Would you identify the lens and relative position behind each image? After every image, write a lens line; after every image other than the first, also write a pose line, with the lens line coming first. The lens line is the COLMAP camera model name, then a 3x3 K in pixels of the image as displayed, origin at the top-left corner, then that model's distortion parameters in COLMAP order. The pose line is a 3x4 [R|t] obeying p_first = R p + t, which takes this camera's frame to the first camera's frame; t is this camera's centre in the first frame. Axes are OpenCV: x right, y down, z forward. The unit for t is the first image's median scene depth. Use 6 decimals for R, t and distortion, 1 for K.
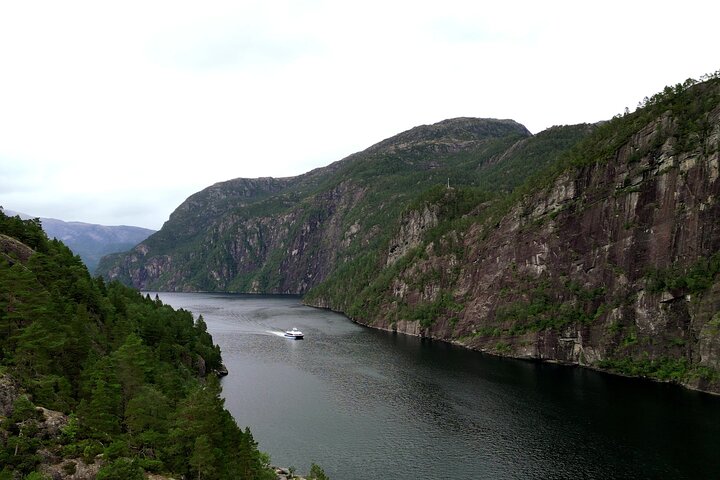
lens RADIAL K [[549.4, 0, 384.1], [0, 549.4, 241.8], [0, 0, 1]] dist [0.024342, -0.008682]
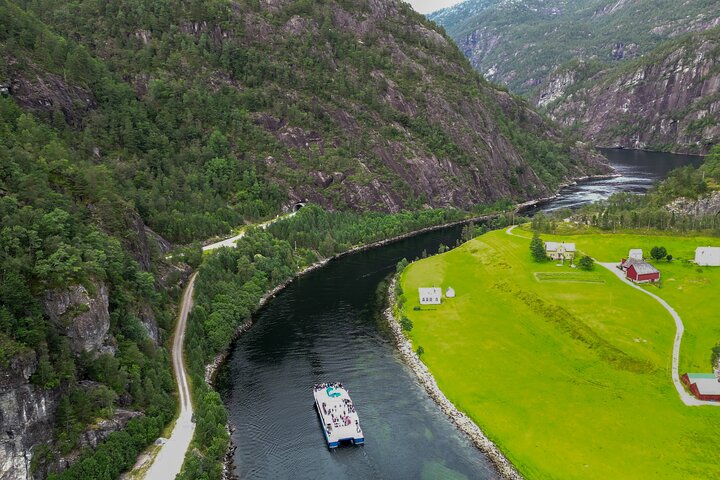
lens RADIAL K [[549.4, 0, 384.1], [0, 549.4, 241.8], [0, 0, 1]] dist [0.024342, -0.008682]
pose [[0.987221, 0.012850, -0.158836, -0.324627], [0.036436, 0.952137, 0.303492, -0.154767], [0.155134, -0.305401, 0.939502, -1.423528]]
